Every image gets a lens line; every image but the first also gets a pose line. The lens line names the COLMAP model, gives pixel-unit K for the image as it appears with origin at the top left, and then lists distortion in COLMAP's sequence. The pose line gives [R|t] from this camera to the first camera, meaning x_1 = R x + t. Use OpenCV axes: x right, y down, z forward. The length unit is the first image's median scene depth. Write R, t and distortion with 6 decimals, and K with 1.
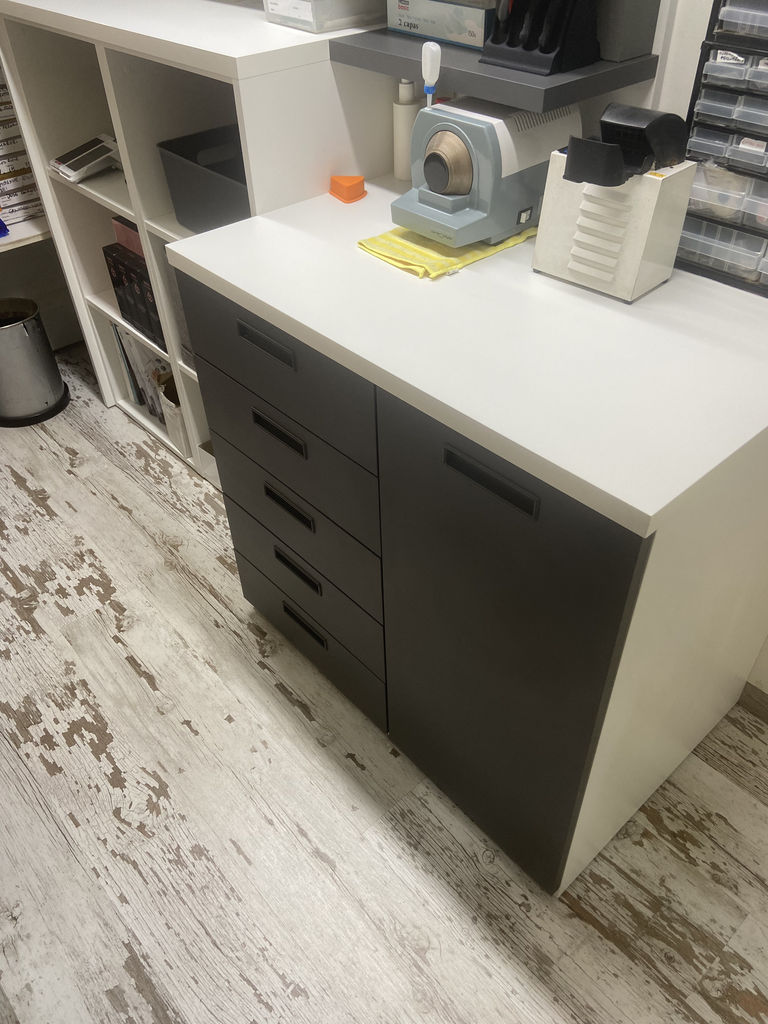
lens RADIAL K [[771.4, 0, 383.9], [0, 771.4, 514.2], [0, 0, 1]] dist [0.120181, -0.154341]
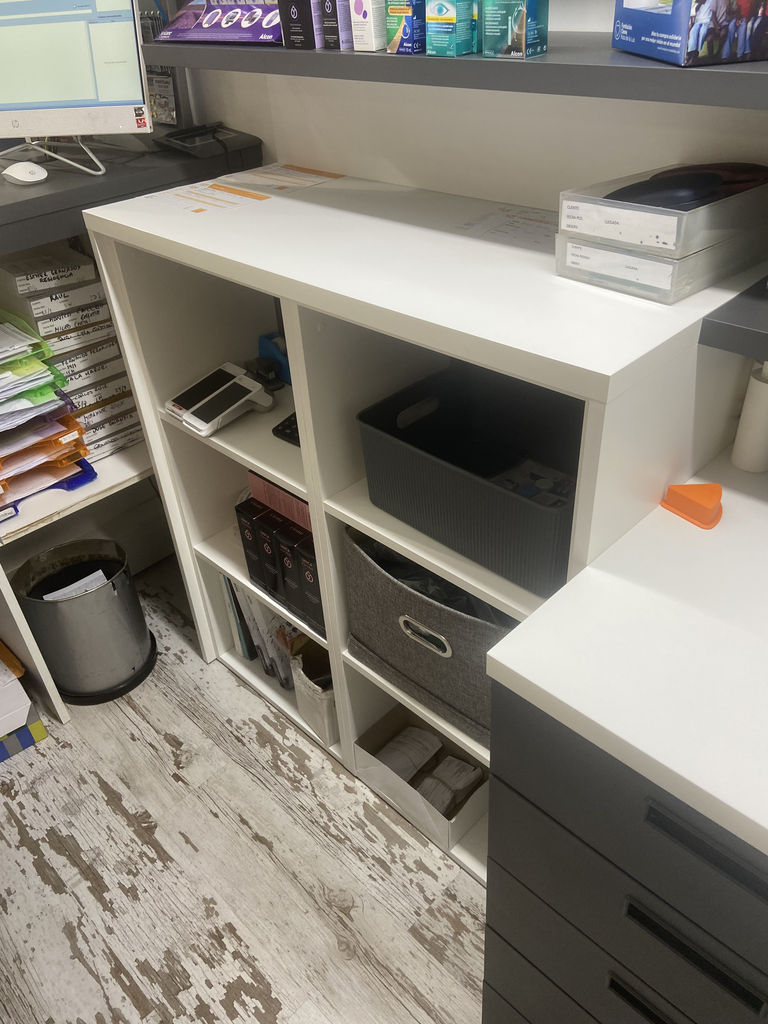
lens RADIAL K [[771.4, 0, 386.5], [0, 771.4, 501.5], [0, 0, 1]] dist [0.120181, -0.154341]
pose [[0.997813, -0.058756, 0.030269, -0.290906], [0.061800, 0.991774, -0.112094, -0.313345], [-0.023434, 0.113719, 0.993237, 0.296278]]
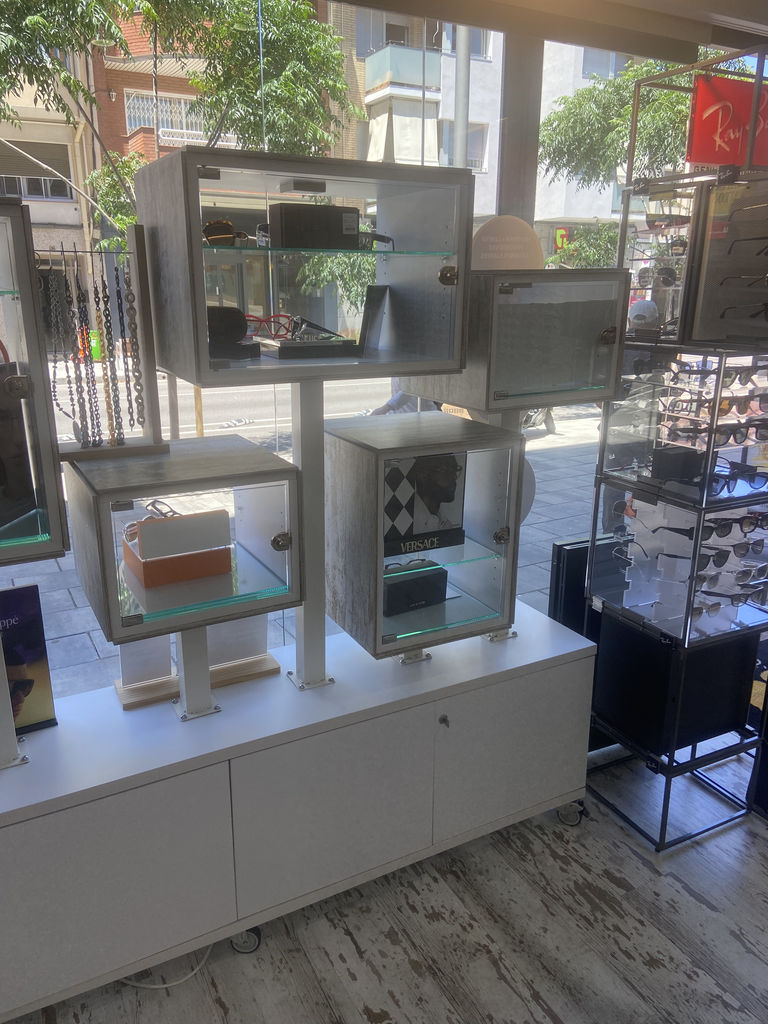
lens RADIAL K [[771.4, 0, 380.2], [0, 771.4, 508.9], [0, 0, 1]] dist [0.120181, -0.154341]
pose [[0.972159, 0.085248, -0.218265, -0.396463], [-0.169524, 0.898927, -0.403969, -0.008155], [0.161766, 0.429724, 0.888352, -0.176543]]
